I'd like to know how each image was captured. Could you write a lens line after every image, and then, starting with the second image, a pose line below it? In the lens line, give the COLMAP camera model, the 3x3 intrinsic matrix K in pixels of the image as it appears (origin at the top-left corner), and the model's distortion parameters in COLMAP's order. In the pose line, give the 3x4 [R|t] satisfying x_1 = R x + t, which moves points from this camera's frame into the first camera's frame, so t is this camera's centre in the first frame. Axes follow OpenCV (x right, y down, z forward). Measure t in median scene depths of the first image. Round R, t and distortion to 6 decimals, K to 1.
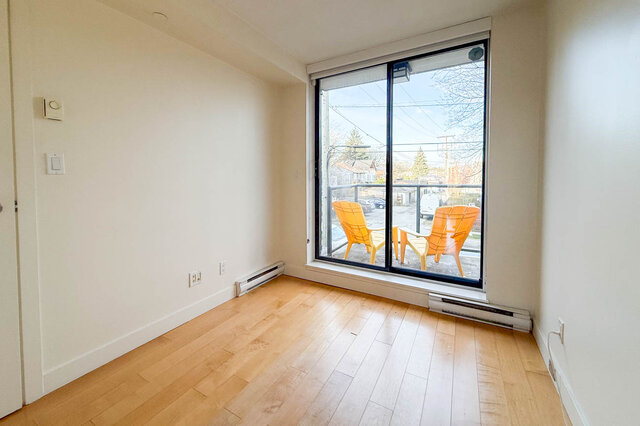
lens RADIAL K [[257.4, 0, 318.7], [0, 257.4, 186.8], [0, 0, 1]] dist [0.000777, 0.000317]
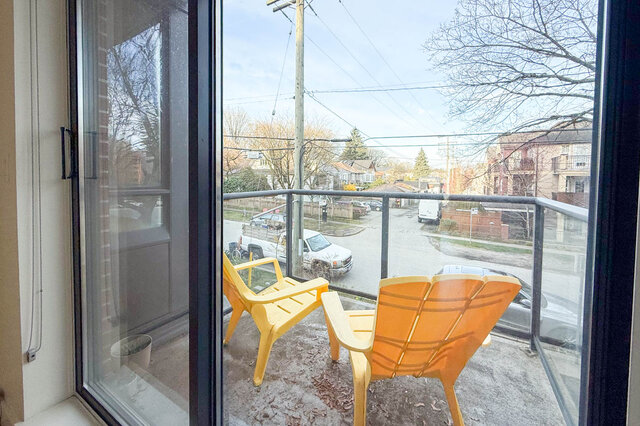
lens RADIAL K [[257.4, 0, 318.7], [0, 257.4, 186.8], [0, 0, 1]] dist [0.000777, 0.000317]
pose [[0.999901, 0.012765, -0.005889, 0.095825], [-0.012761, 0.999918, 0.000597, -0.007642], [0.005896, -0.000522, 0.999982, 0.171714]]
